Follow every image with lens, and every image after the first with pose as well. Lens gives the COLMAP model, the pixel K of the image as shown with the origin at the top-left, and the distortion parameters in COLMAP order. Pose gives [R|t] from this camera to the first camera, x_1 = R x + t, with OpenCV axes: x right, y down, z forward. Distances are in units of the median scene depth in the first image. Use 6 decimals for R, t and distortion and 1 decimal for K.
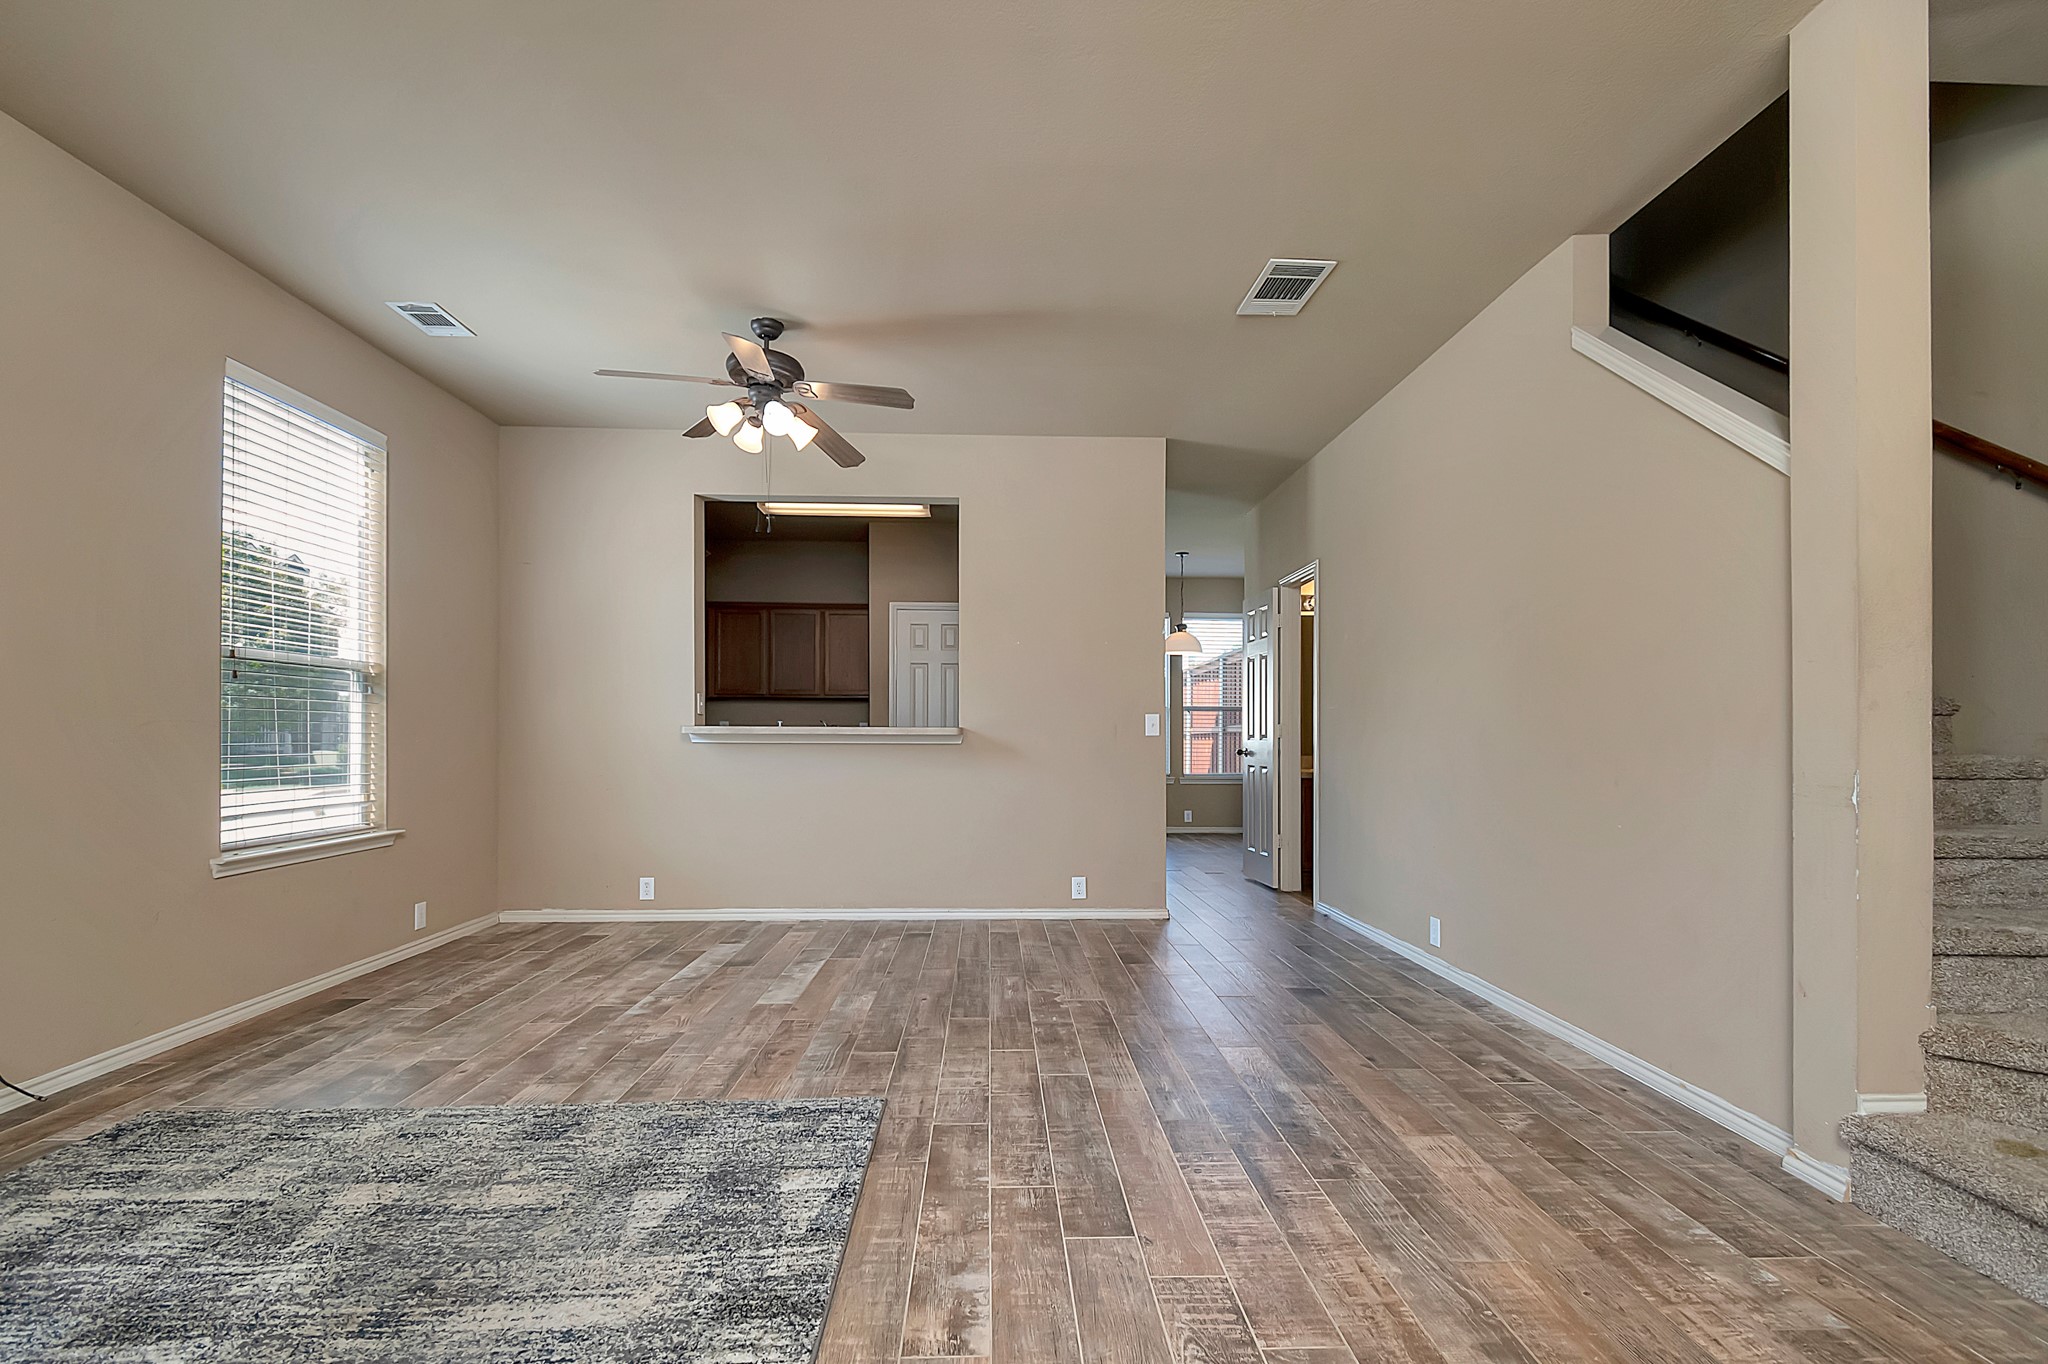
lens RADIAL K [[906.3, 0, 1041.5], [0, 906.3, 732.3], [0, 0, 1]] dist [0.008015, -0.003986]
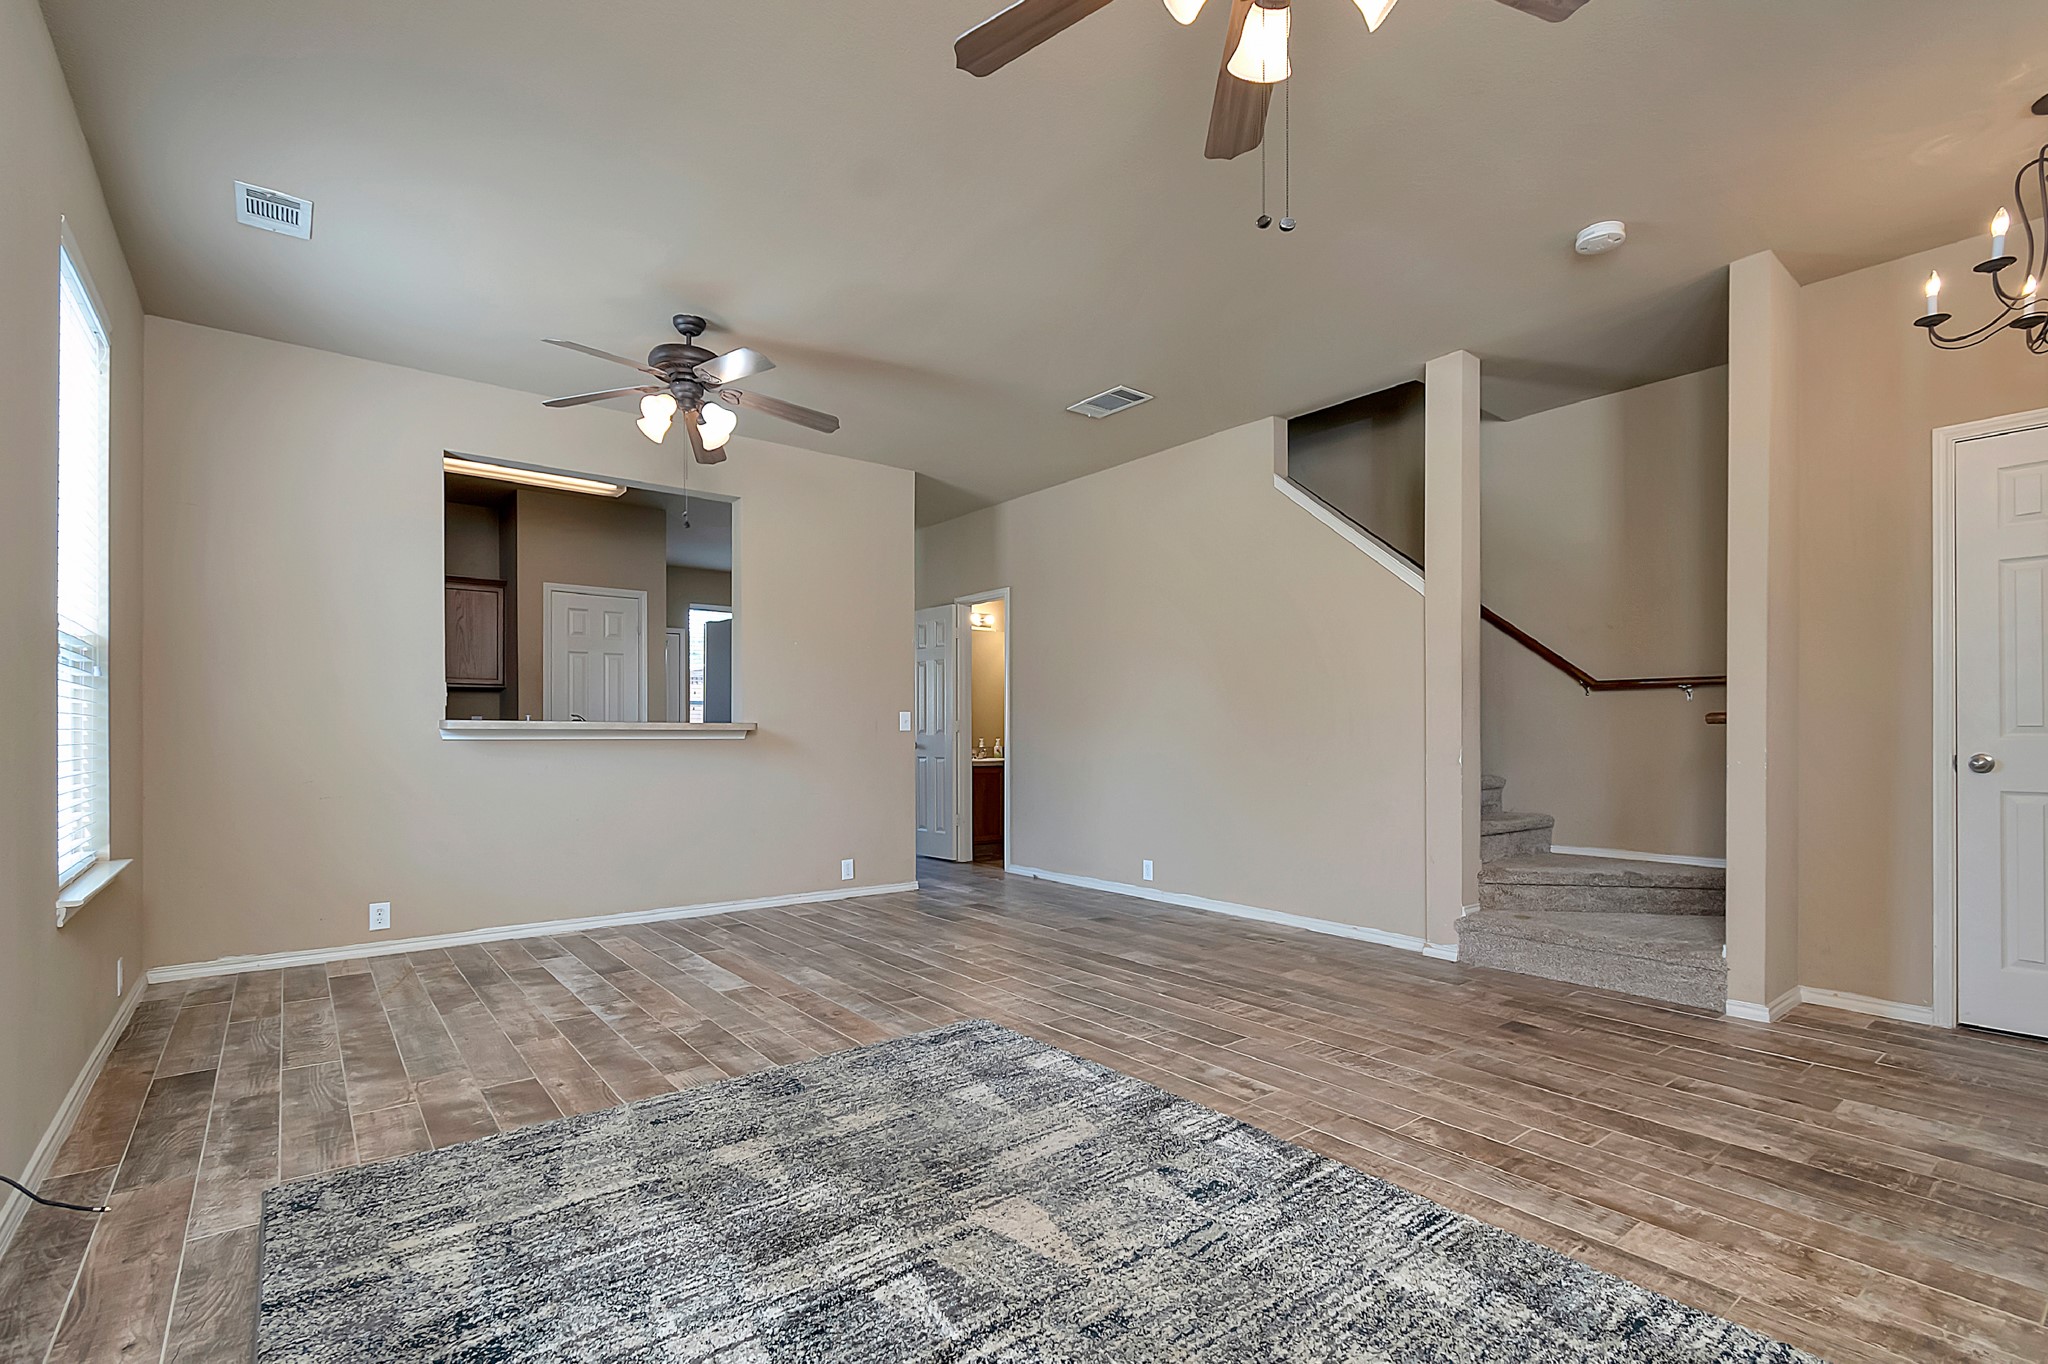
lens RADIAL K [[906.3, 0, 1072.4], [0, 906.3, 726.6], [0, 0, 1]] dist [0.008015, -0.003986]
pose [[0.802134, 0.000748, 0.597144, -0.693123], [-0.000025, 0.999999, -0.001219, 0.000879], [-0.597144, 0.000963, 0.802133, -0.070236]]
